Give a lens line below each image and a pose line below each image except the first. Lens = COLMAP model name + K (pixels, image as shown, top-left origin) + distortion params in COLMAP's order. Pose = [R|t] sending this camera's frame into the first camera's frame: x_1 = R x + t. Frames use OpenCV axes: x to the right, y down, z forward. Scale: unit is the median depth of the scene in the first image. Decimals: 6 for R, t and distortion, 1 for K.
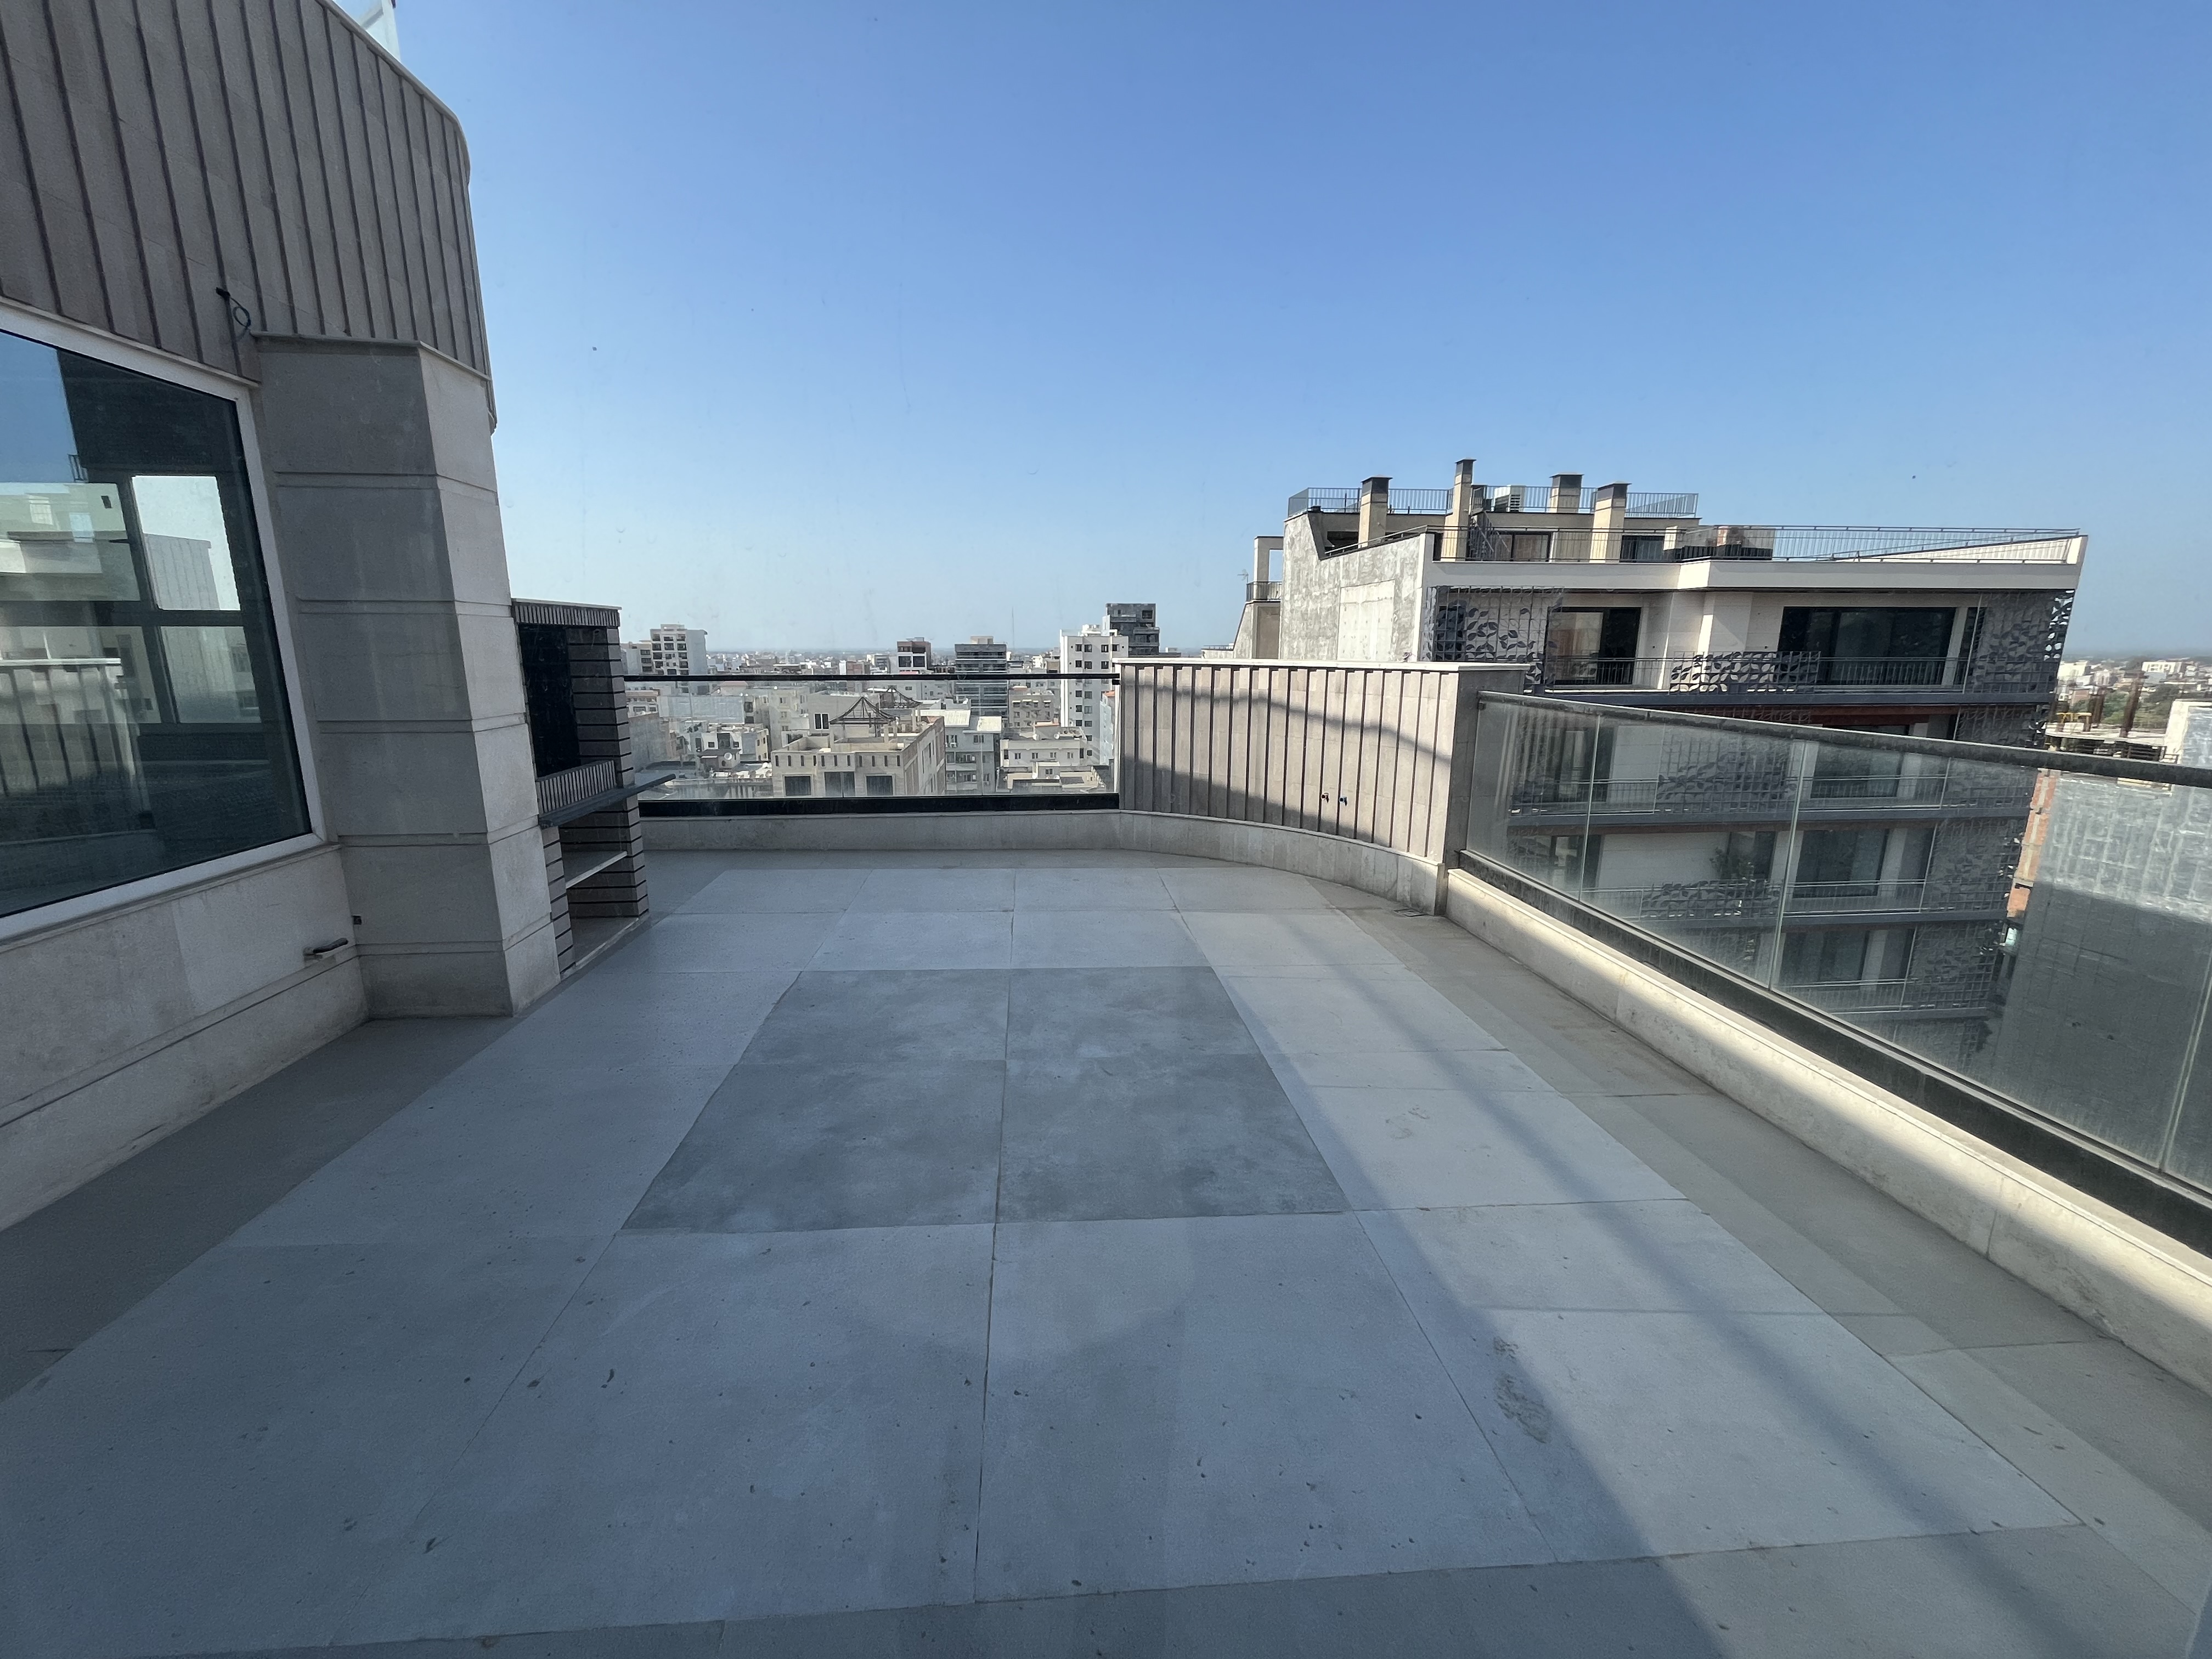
lens RADIAL K [[891.8, 0, 1103.0], [0, 891.8, 827.5], [0, 0, 1]] dist [0.000799, 0.000476]
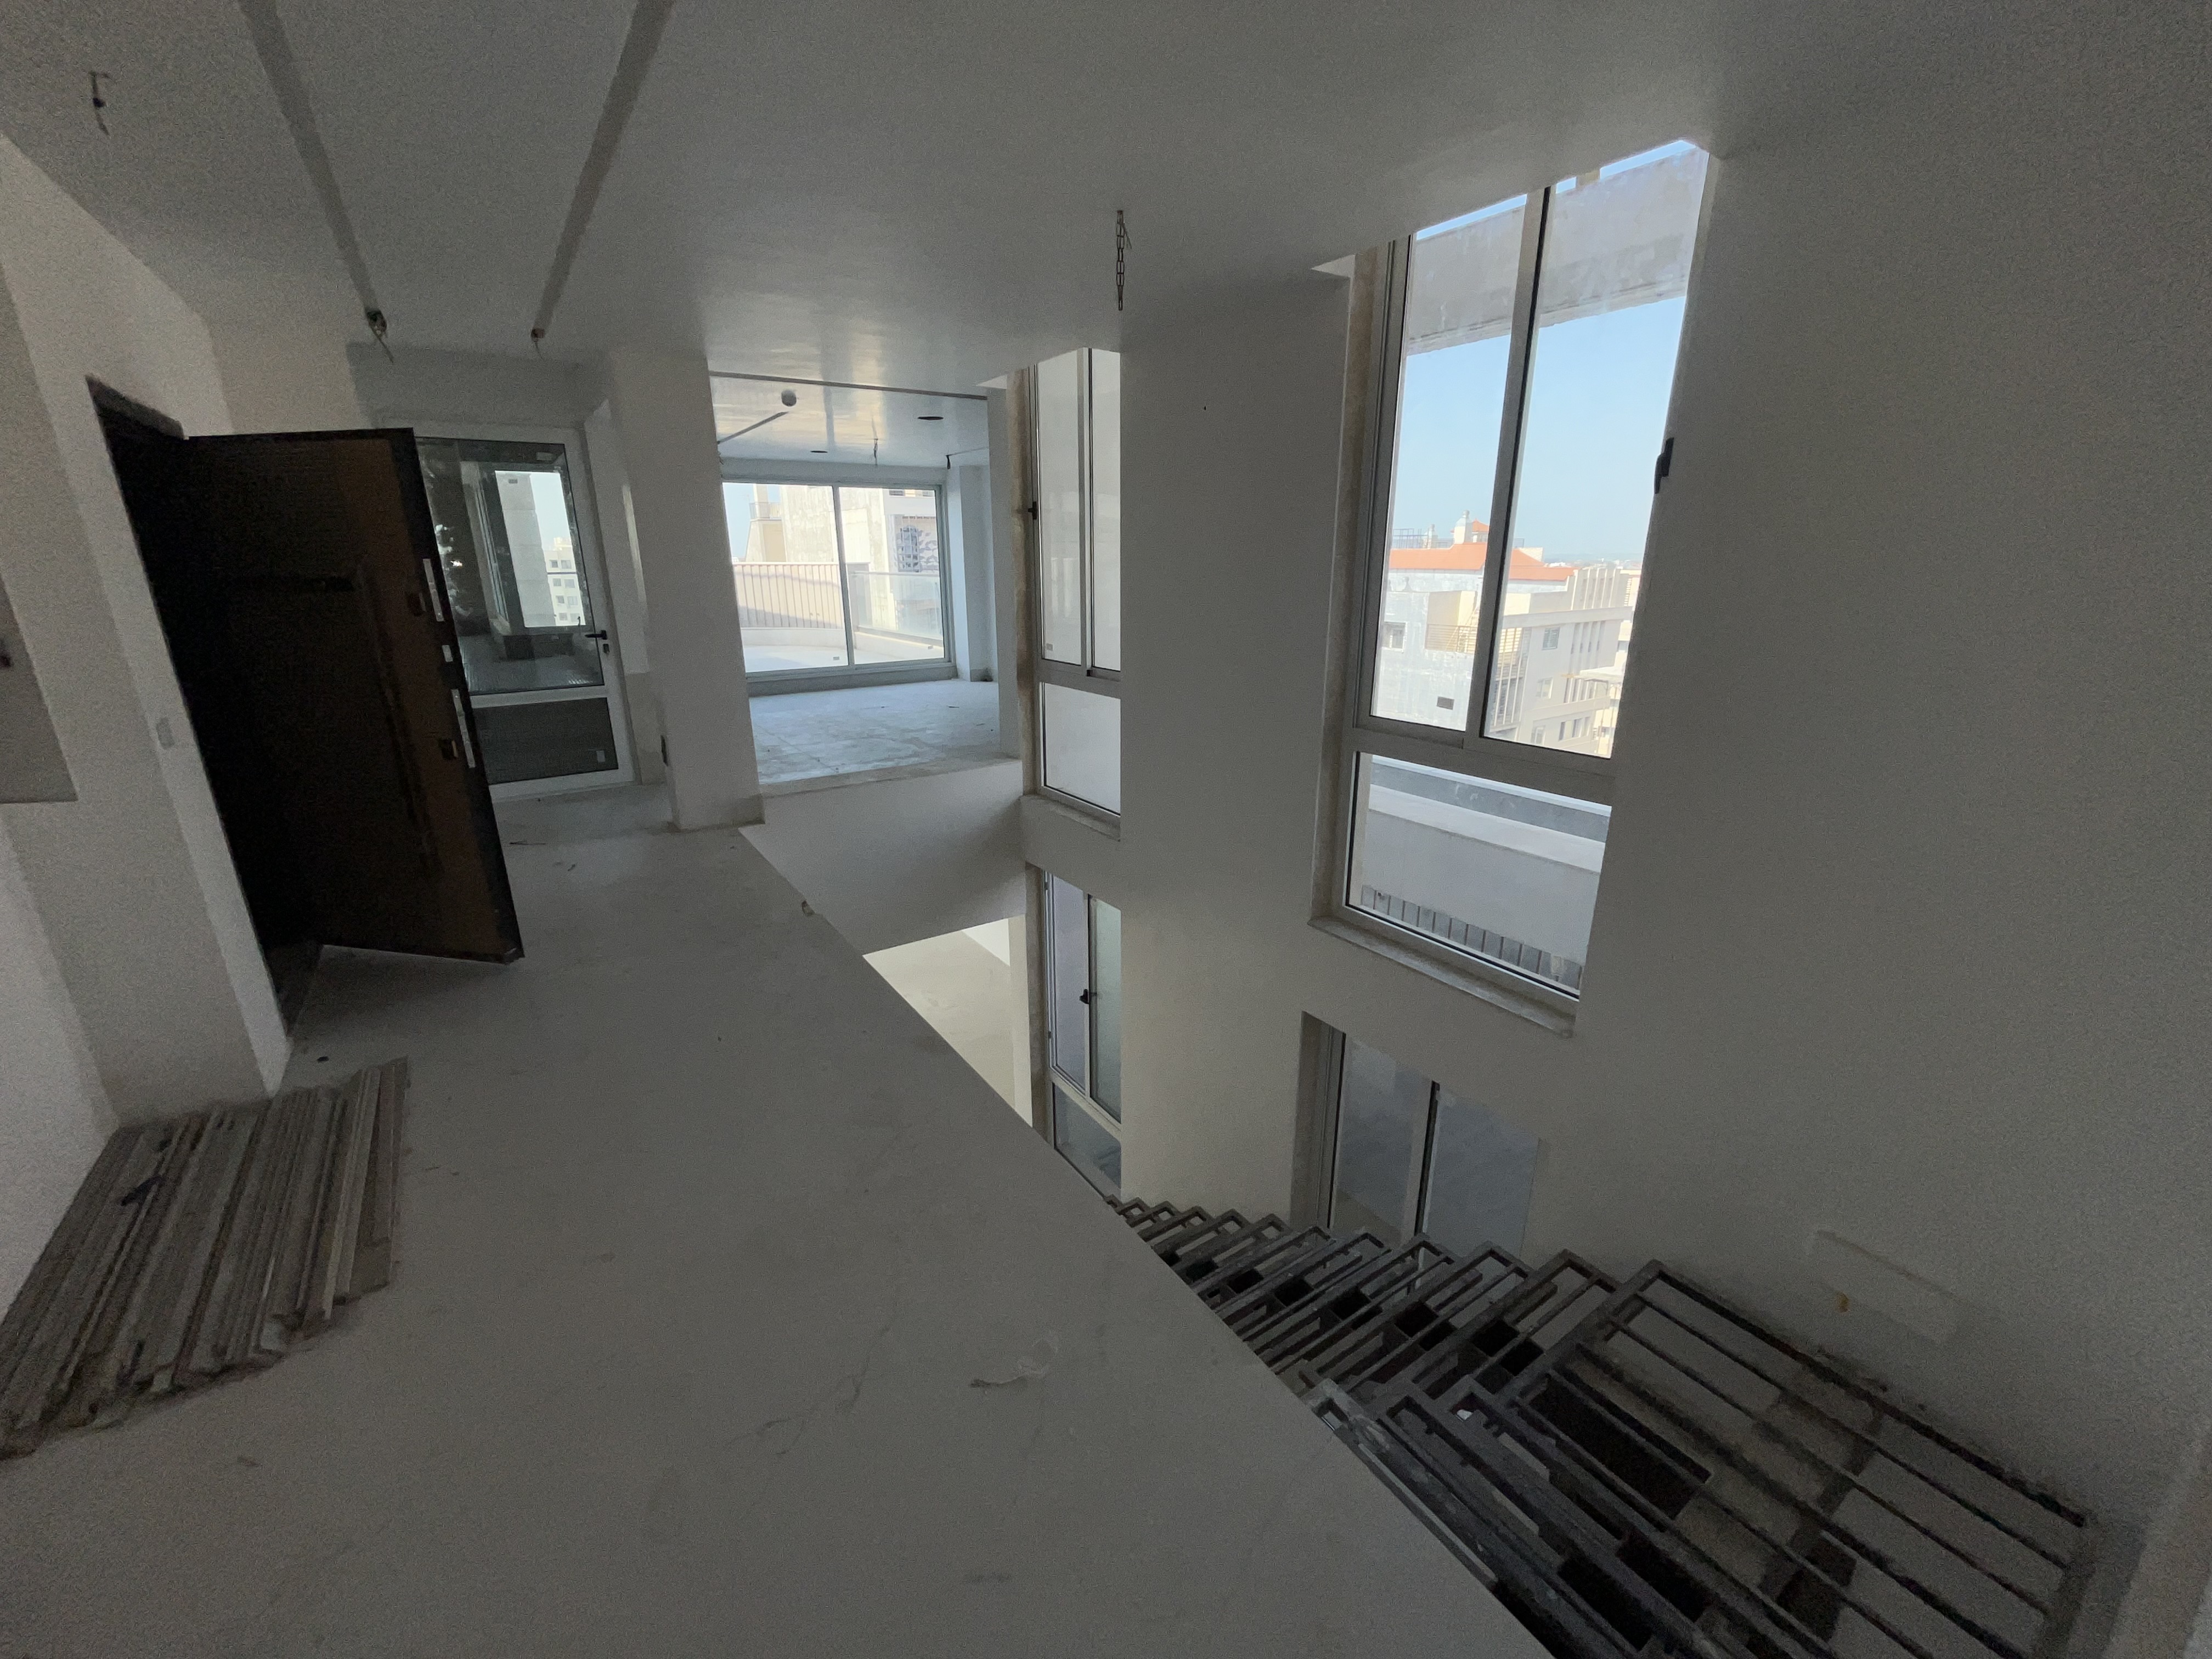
lens RADIAL K [[891.8, 0, 1104.5], [0, 891.8, 828.6], [0, 0, 1]] dist [0.000799, 0.000476]
pose [[0.868006, -0.152141, 0.472671, -0.063802], [0.108248, 0.986988, 0.118902, 0.069933], [-0.484610, -0.052042, 0.873181, -0.326726]]
